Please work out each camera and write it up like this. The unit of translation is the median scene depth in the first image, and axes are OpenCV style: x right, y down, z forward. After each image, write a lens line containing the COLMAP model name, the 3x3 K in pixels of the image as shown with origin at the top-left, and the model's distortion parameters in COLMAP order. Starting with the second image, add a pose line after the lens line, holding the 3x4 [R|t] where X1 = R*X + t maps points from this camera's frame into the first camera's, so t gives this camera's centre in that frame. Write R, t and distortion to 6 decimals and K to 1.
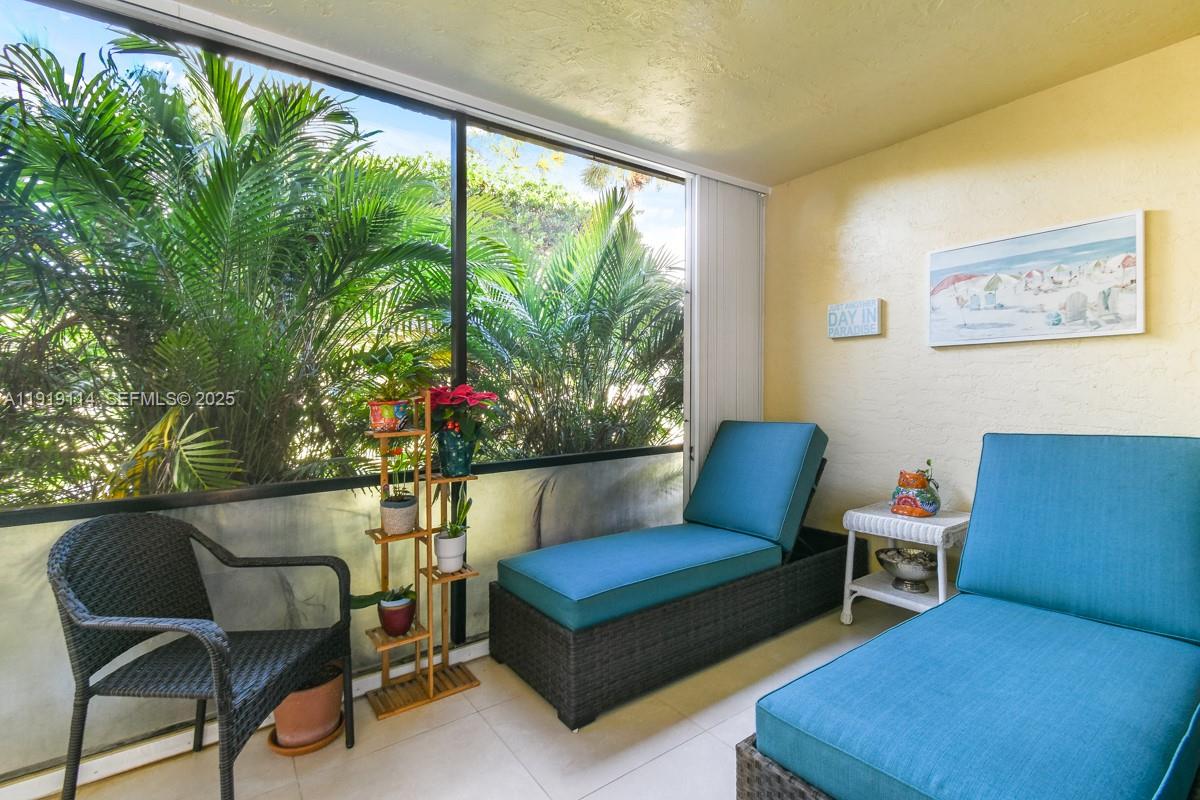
lens RADIAL K [[531.3, 0, 600.4], [0, 531.3, 408.5], [0, 0, 1]] dist [0.001383, -0.000002]
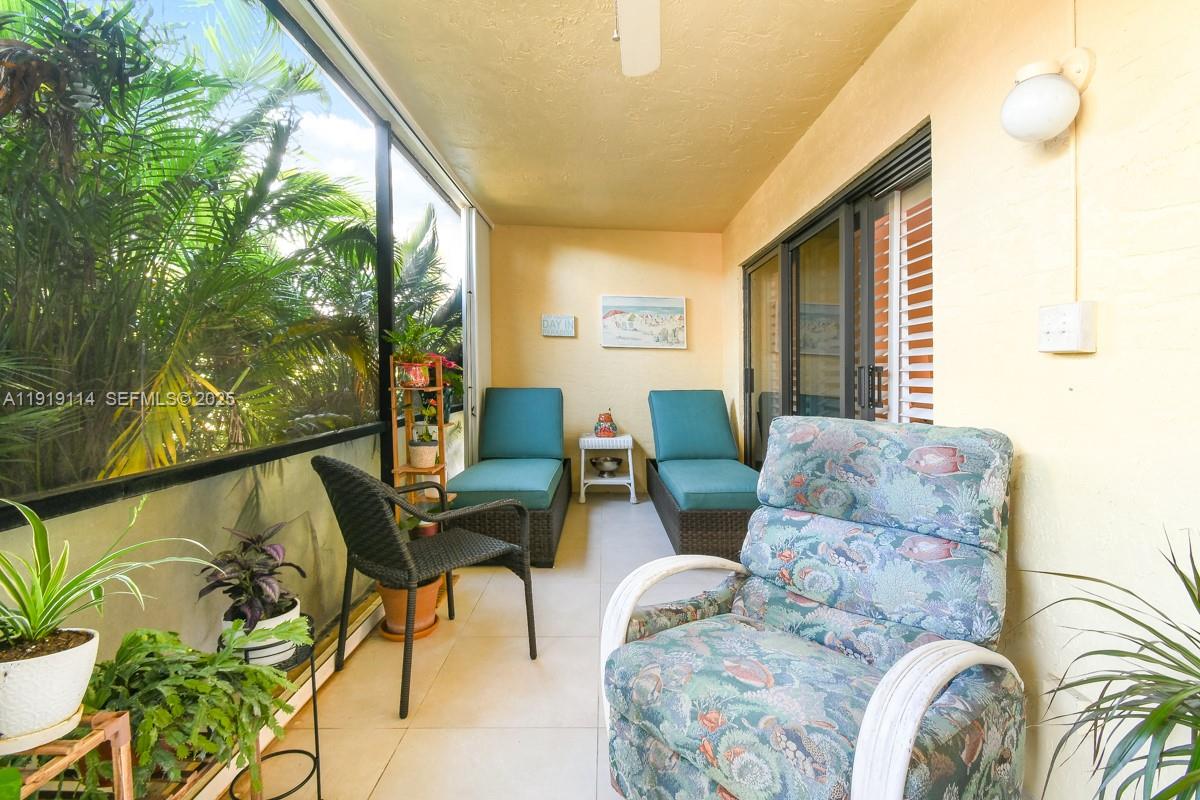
lens RADIAL K [[551.9, 0, 599.9], [0, 551.9, 383.1], [0, 0, 1]] dist [0.002782, -0.000944]
pose [[0.594289, 0.005083, 0.804236, -0.980645], [0.001854, 0.999969, -0.007689, 0.025140], [-0.804249, 0.006061, 0.594261, -0.130899]]
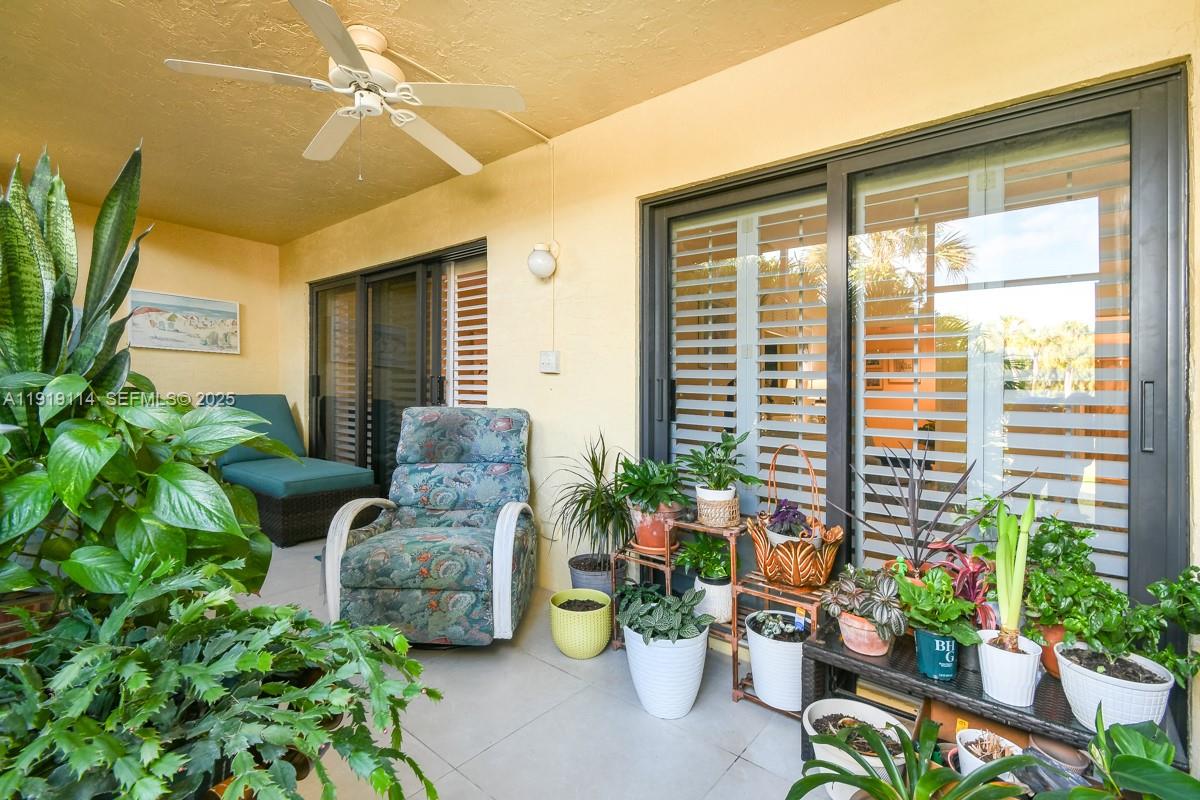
lens RADIAL K [[551.9, 0, 599.9], [0, 551.9, 383.1], [0, 0, 1]] dist [0.002782, -0.000944]
pose [[-0.224094, 0.018536, 0.974391, -1.443296], [0.006209, 0.999826, -0.017591, 0.035448], [-0.974548, 0.002107, -0.224170, -0.020832]]
